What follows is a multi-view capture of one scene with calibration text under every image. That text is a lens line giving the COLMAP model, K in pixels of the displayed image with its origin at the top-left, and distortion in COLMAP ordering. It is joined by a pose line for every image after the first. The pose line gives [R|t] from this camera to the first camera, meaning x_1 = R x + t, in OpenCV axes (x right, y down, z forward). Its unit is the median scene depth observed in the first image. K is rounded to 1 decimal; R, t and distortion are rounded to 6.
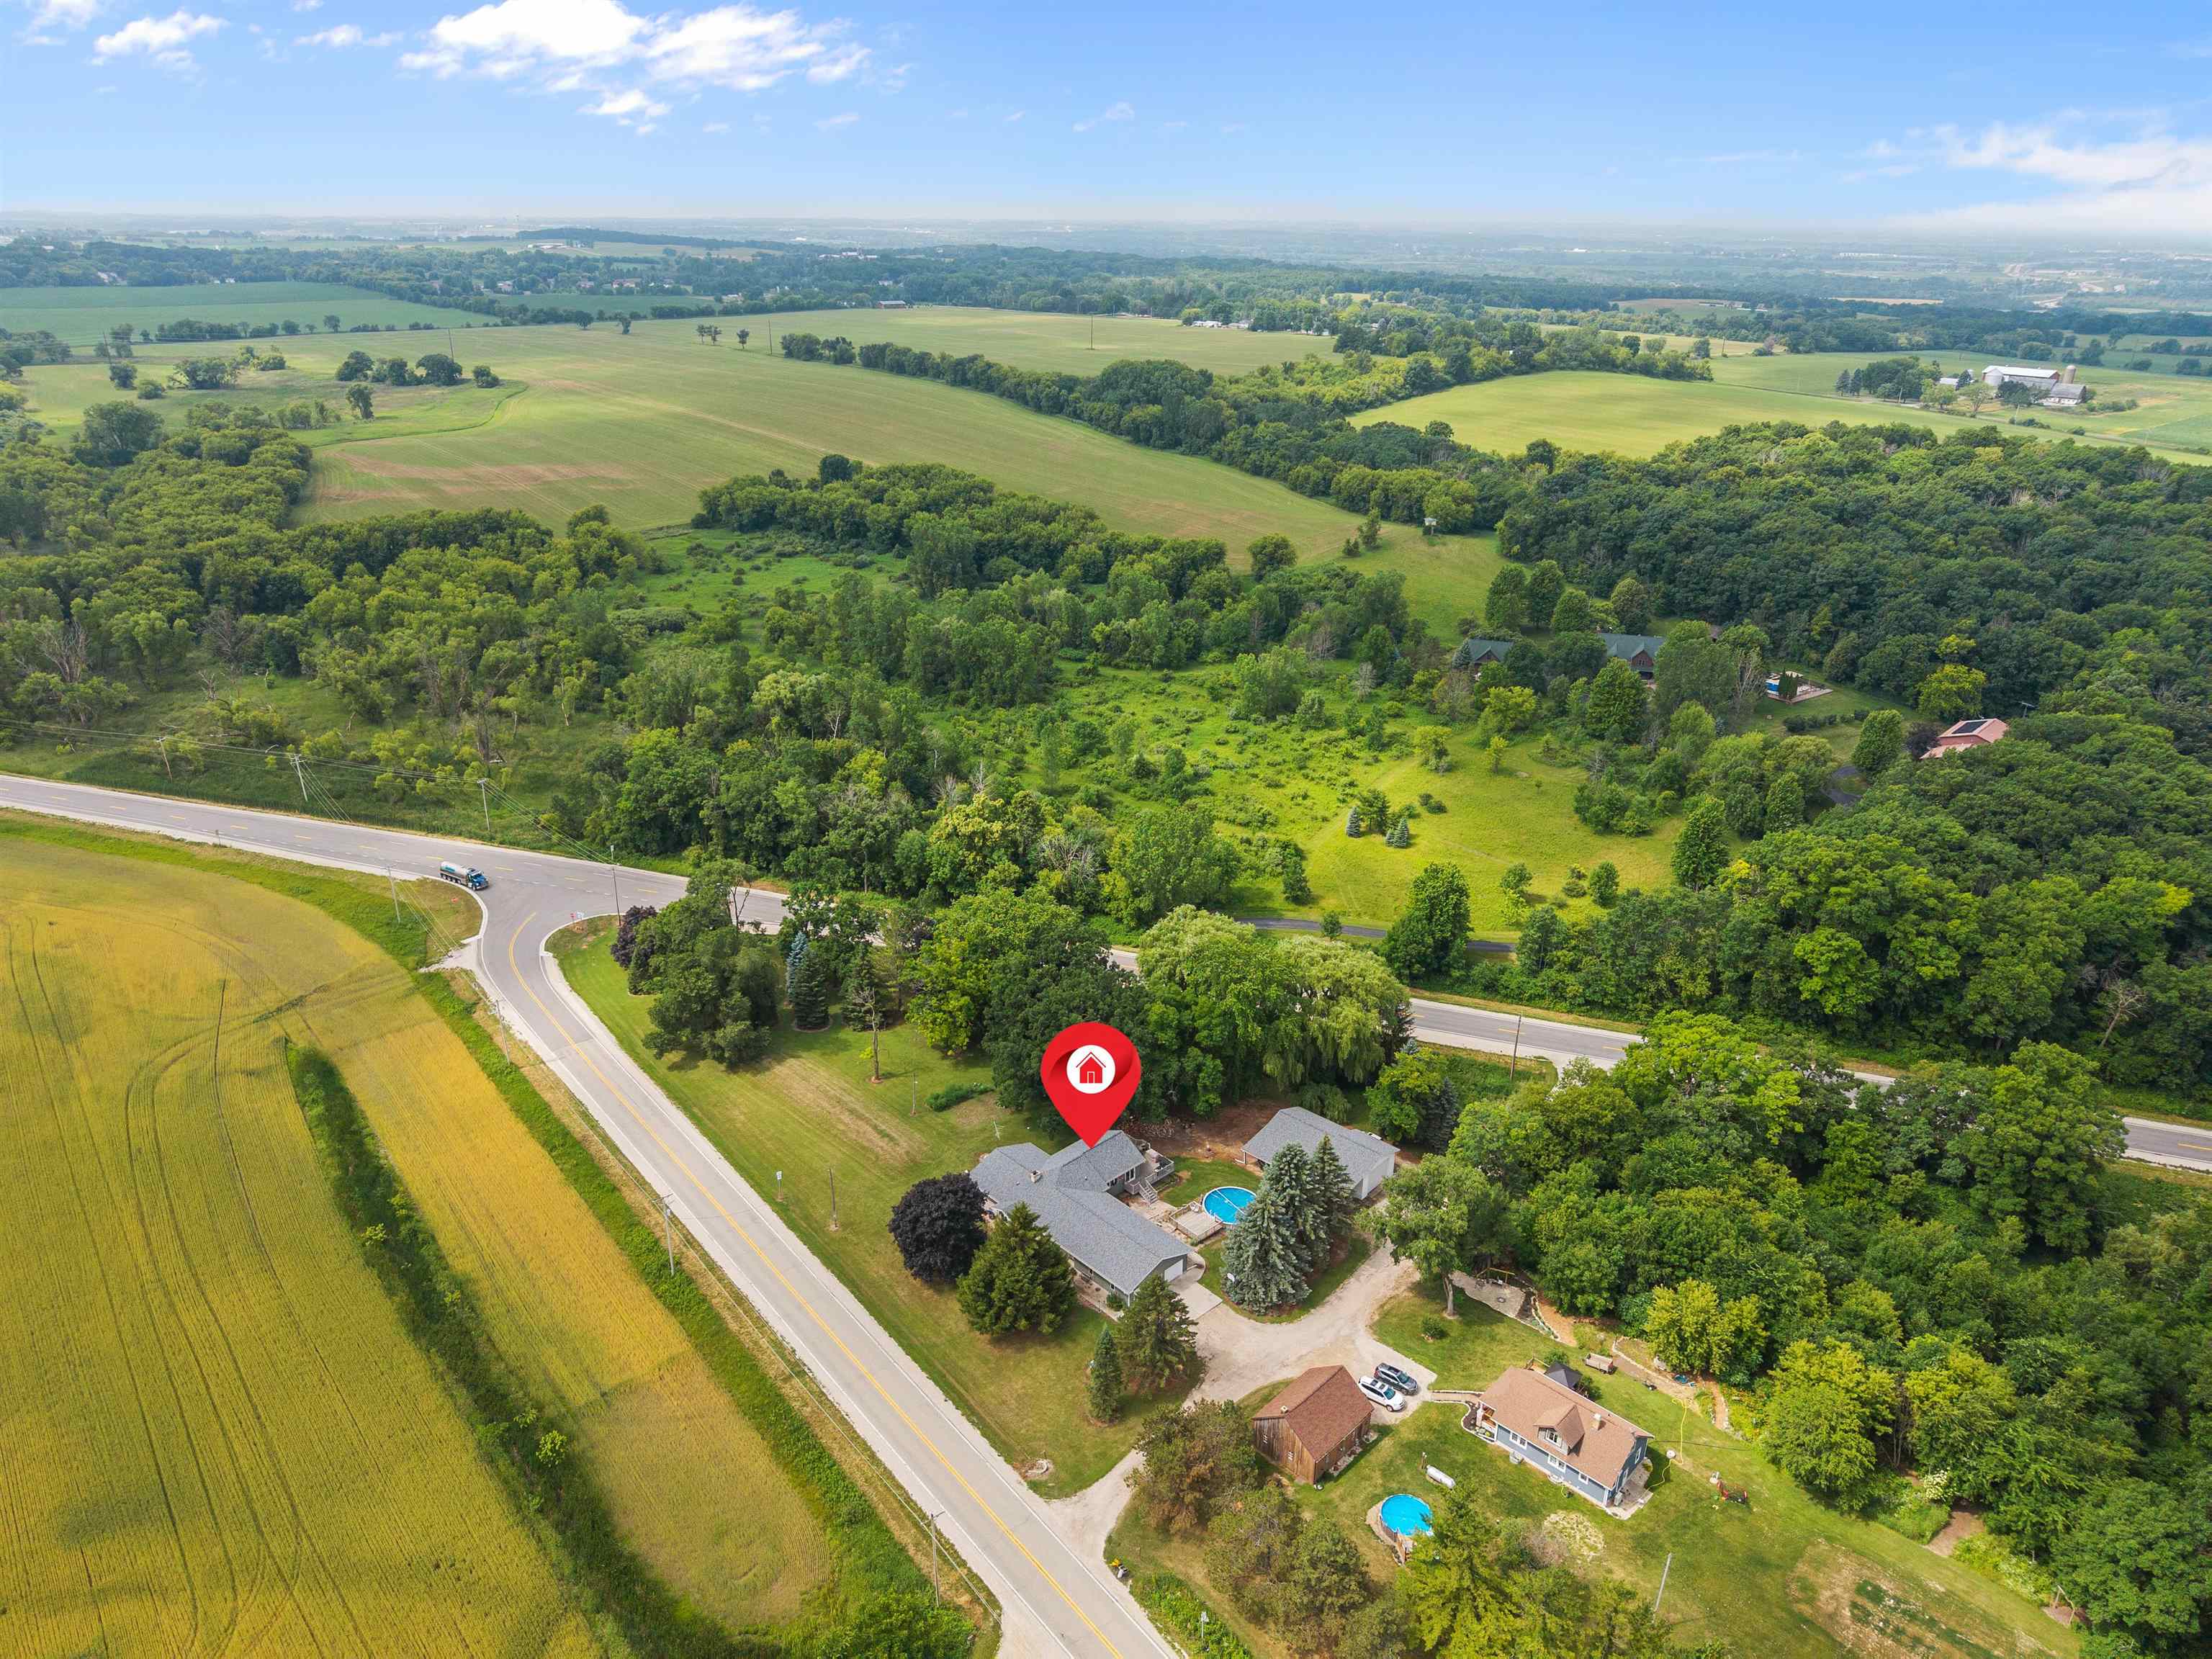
lens RADIAL K [[1470.0, 0, 1082.4], [0, 1470.0, 828.3], [0, 0, 1]] dist [0.073009, -0.088239]
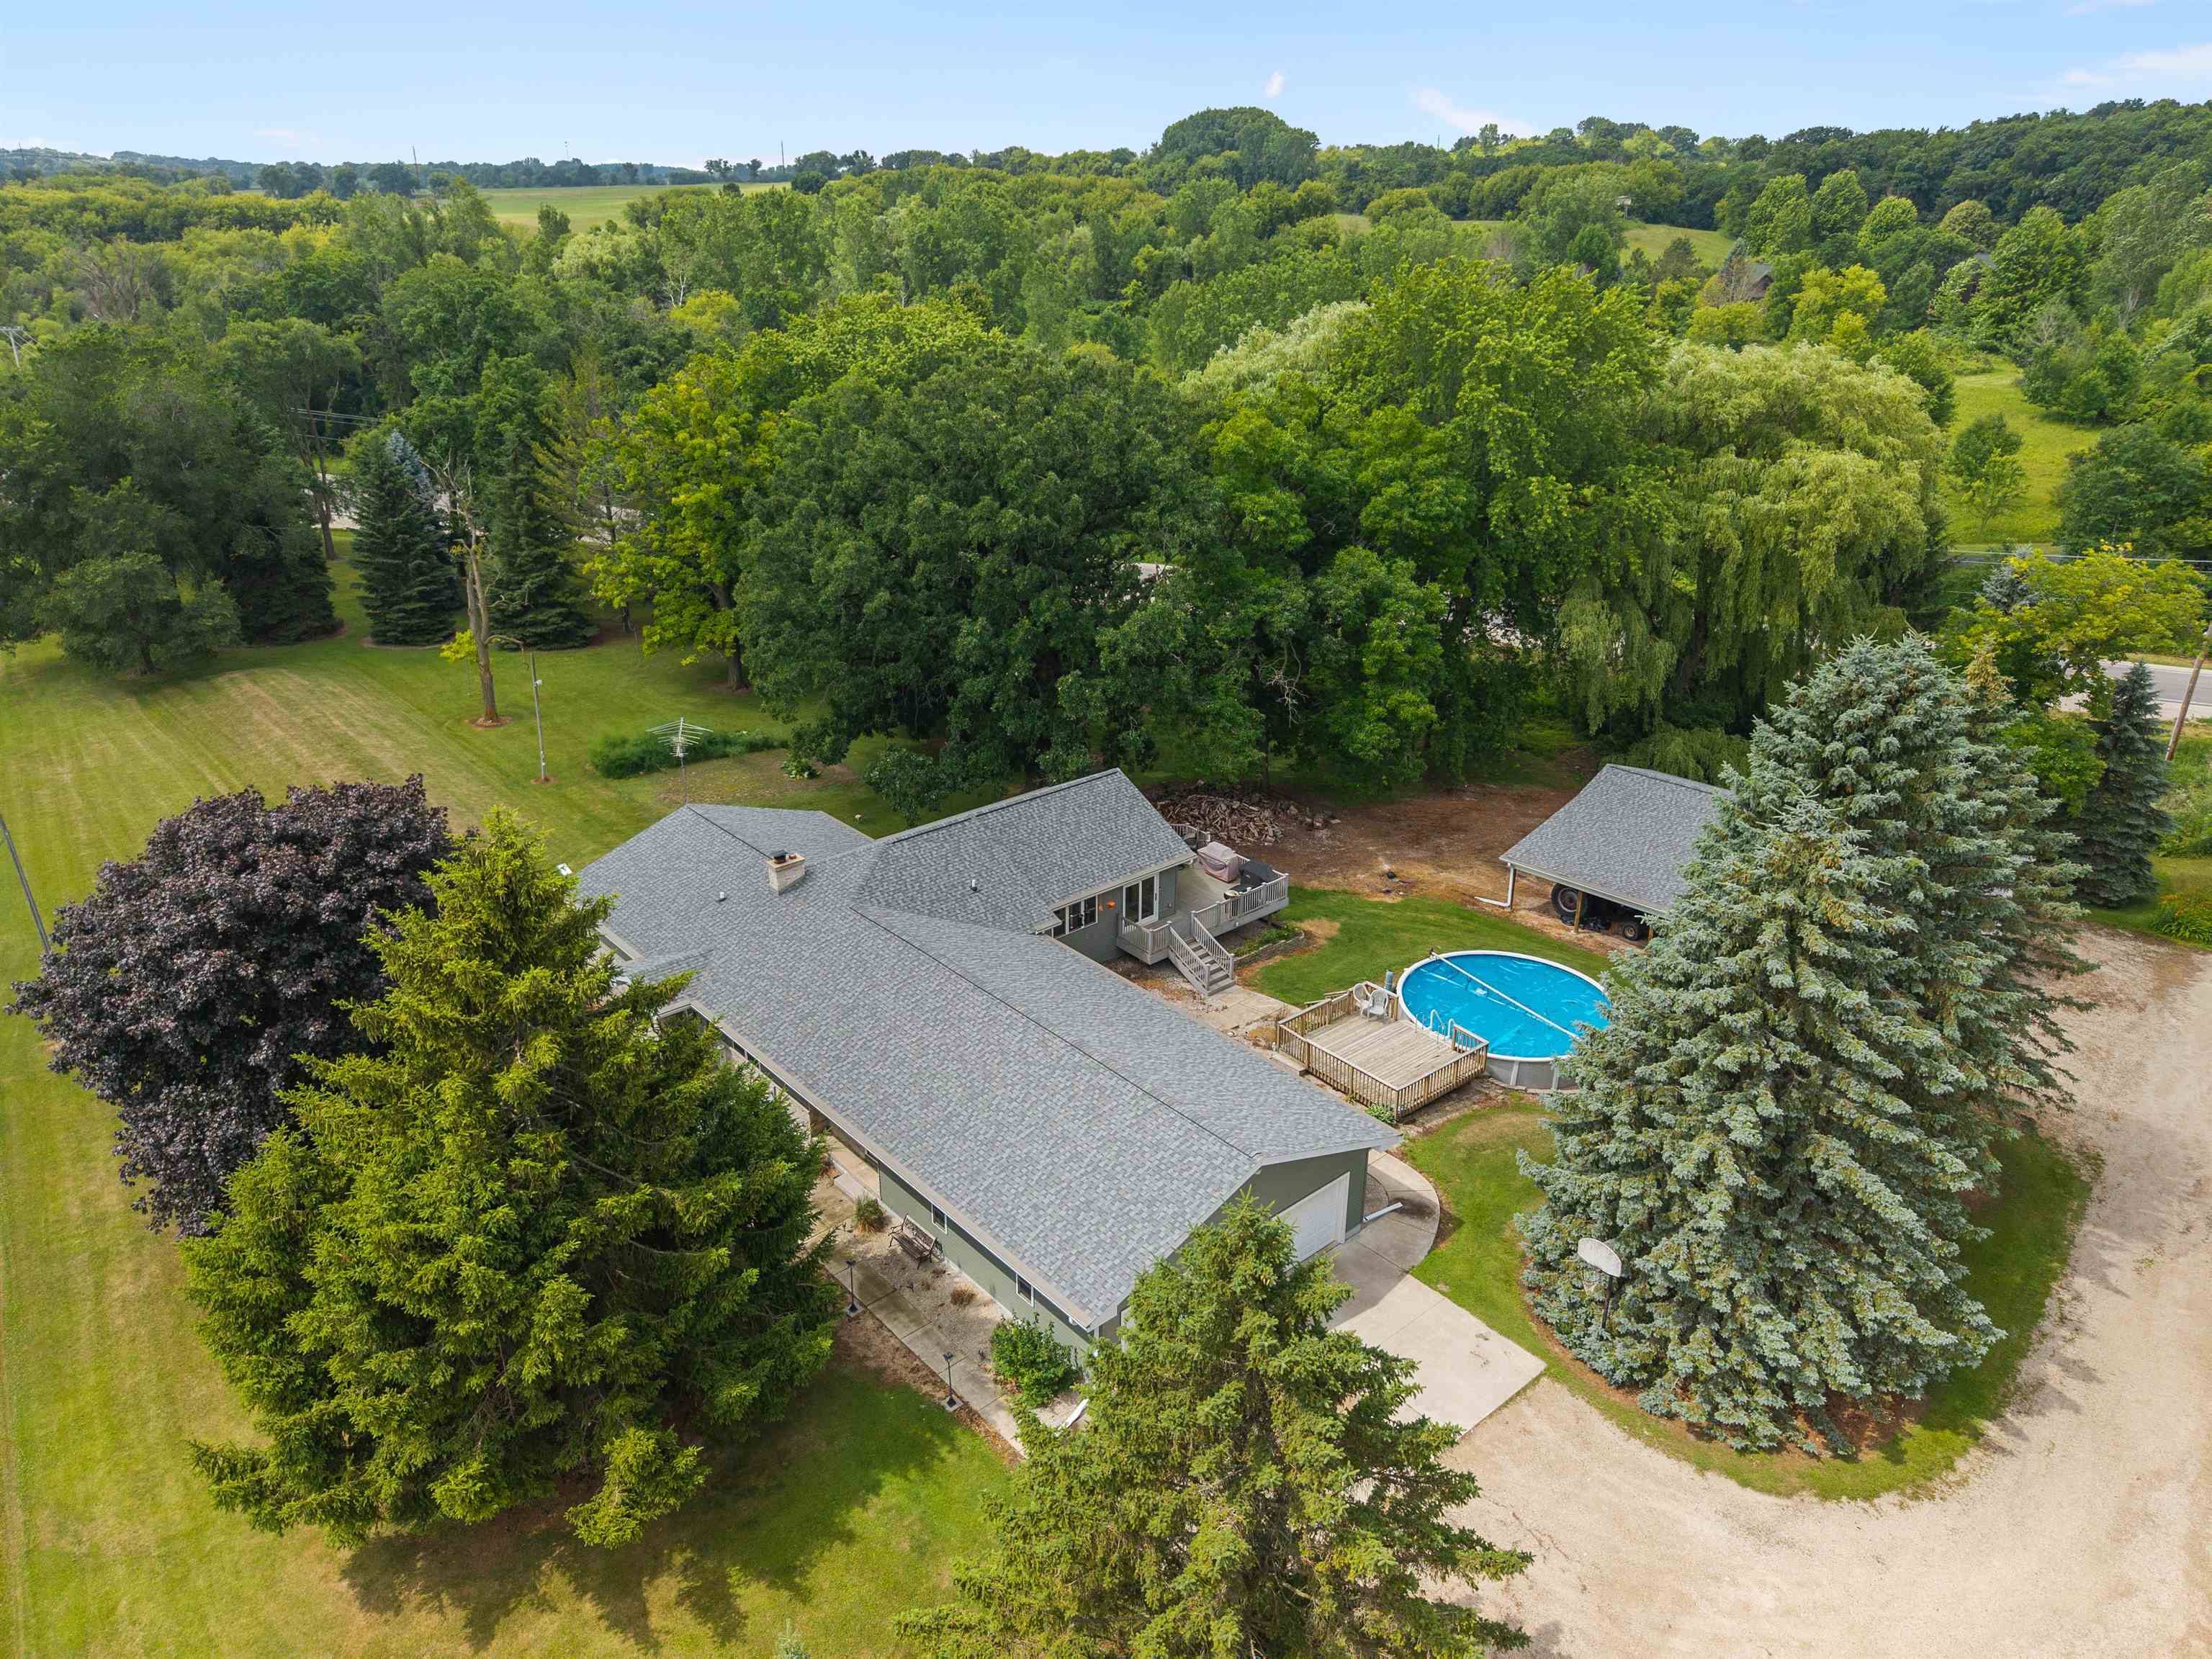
lens RADIAL K [[1470.0, 0, 1082.4], [0, 1470.0, 828.3], [0, 0, 1]] dist [0.073009, -0.088239]
pose [[0.998958, 0.015985, -0.042753, 0.033304], [-0.015535, 0.999821, 0.010828, 0.220164], [0.042919, -0.010152, 0.999027, 0.718151]]
